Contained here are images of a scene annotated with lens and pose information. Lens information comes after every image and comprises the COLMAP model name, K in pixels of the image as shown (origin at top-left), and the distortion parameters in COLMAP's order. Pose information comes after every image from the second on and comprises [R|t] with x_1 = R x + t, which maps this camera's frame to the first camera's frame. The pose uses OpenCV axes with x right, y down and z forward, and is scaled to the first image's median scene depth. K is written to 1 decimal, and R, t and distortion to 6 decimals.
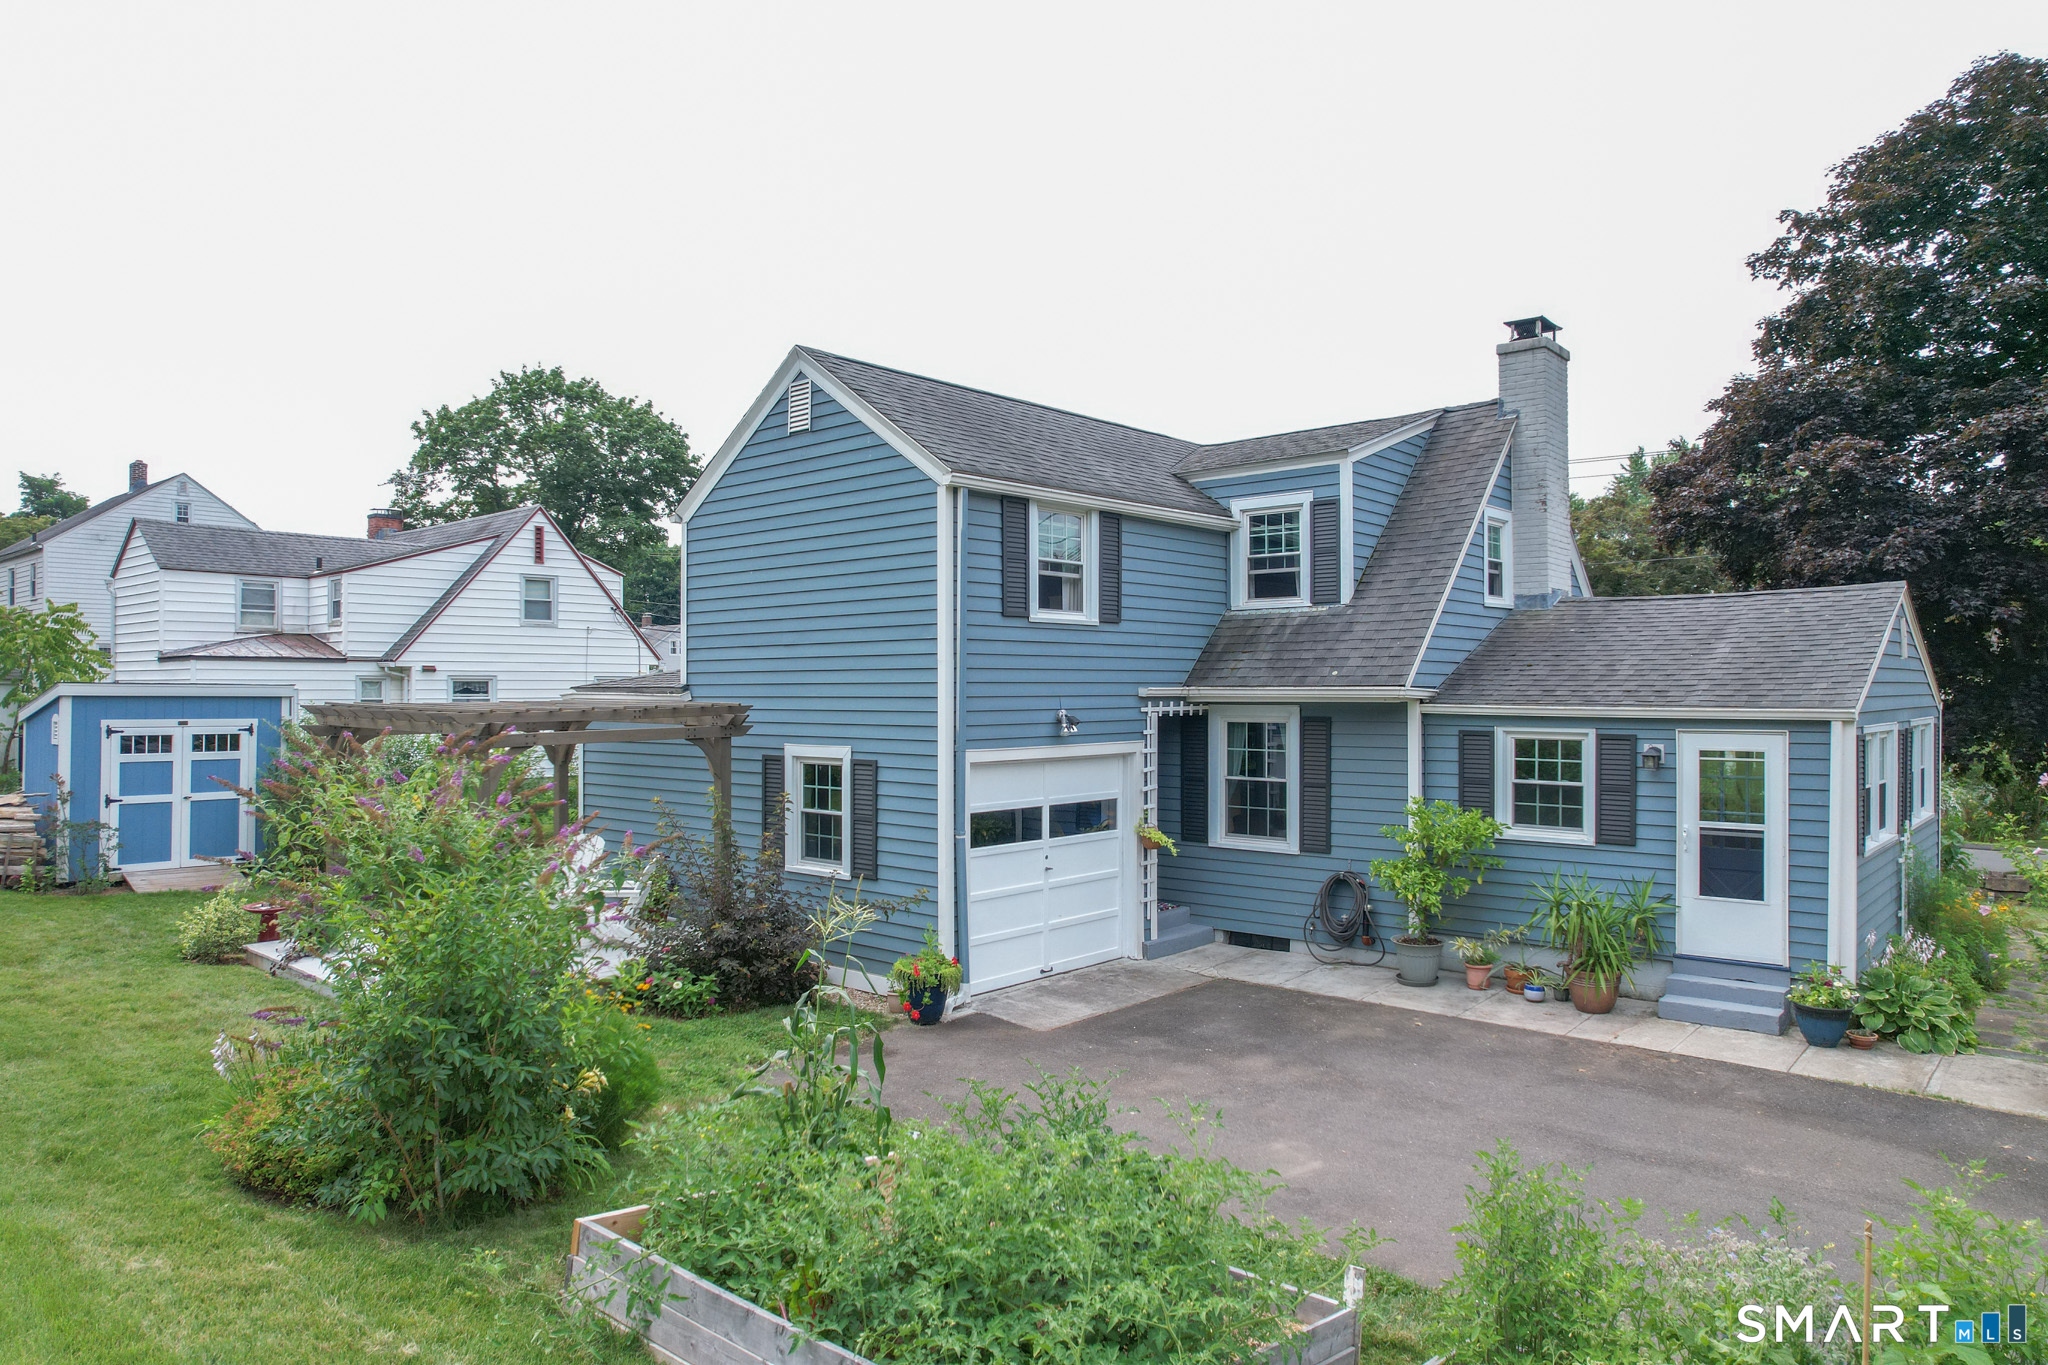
lens RADIAL K [[1313.8, 0, 1021.6], [0, 1313.8, 687.1], [0, 0, 1]] dist [-0.071521, 0.068488]
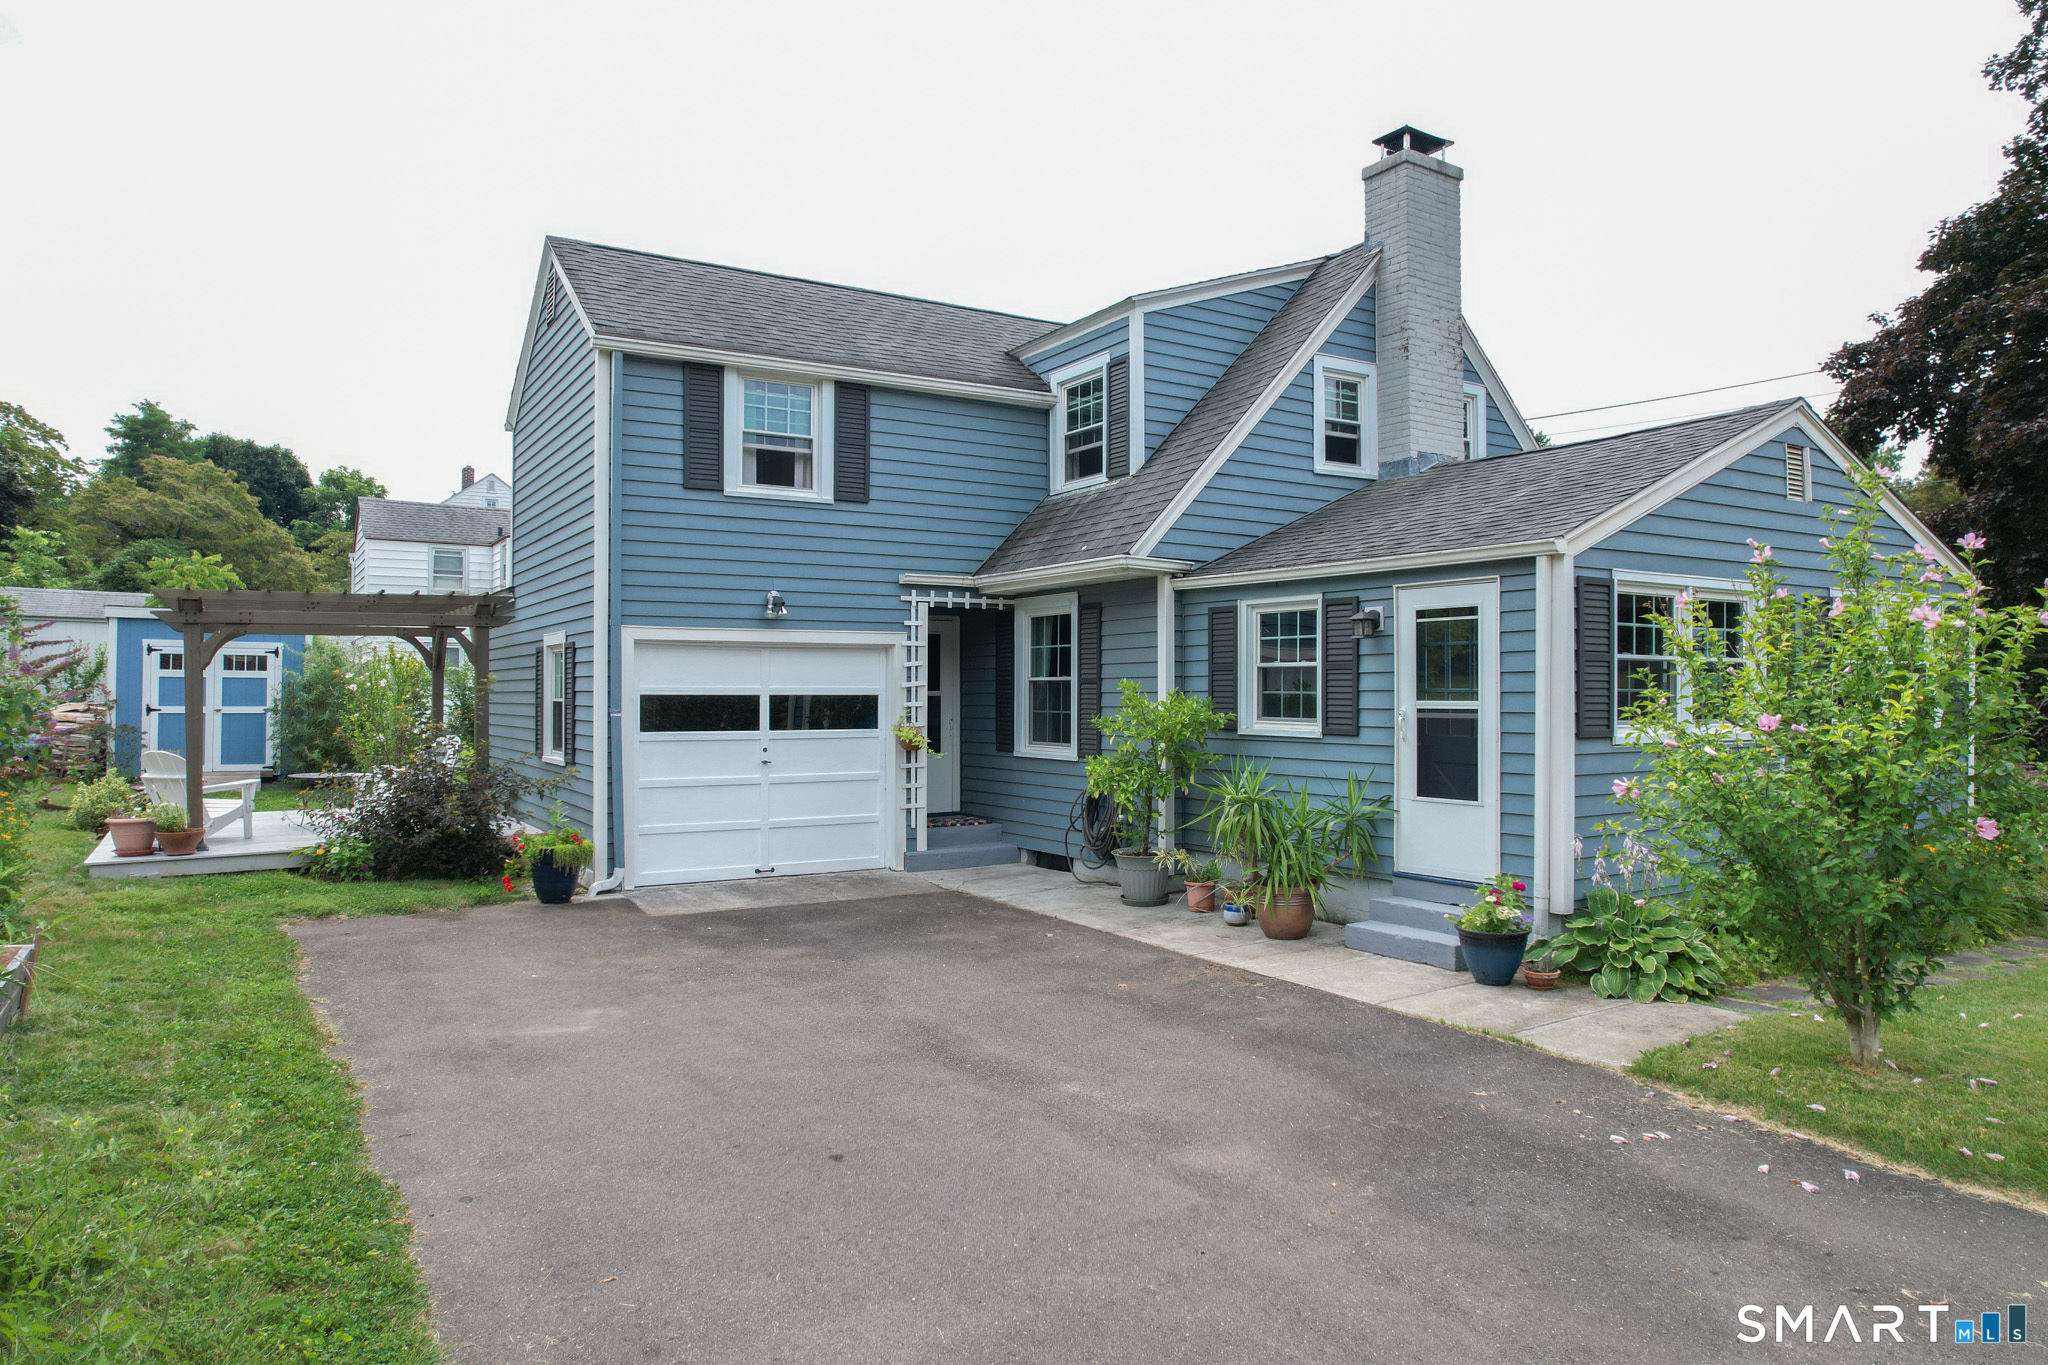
lens RADIAL K [[1313.8, 0, 1016.8], [0, 1313.8, 682.1], [0, 0, 1]] dist [-0.071521, 0.068488]
pose [[0.956219, -0.000046, -0.292653, 0.449163], [-0.001481, 0.999986, -0.004997, 0.082685], [0.292650, 0.005212, 0.956206, 0.150564]]
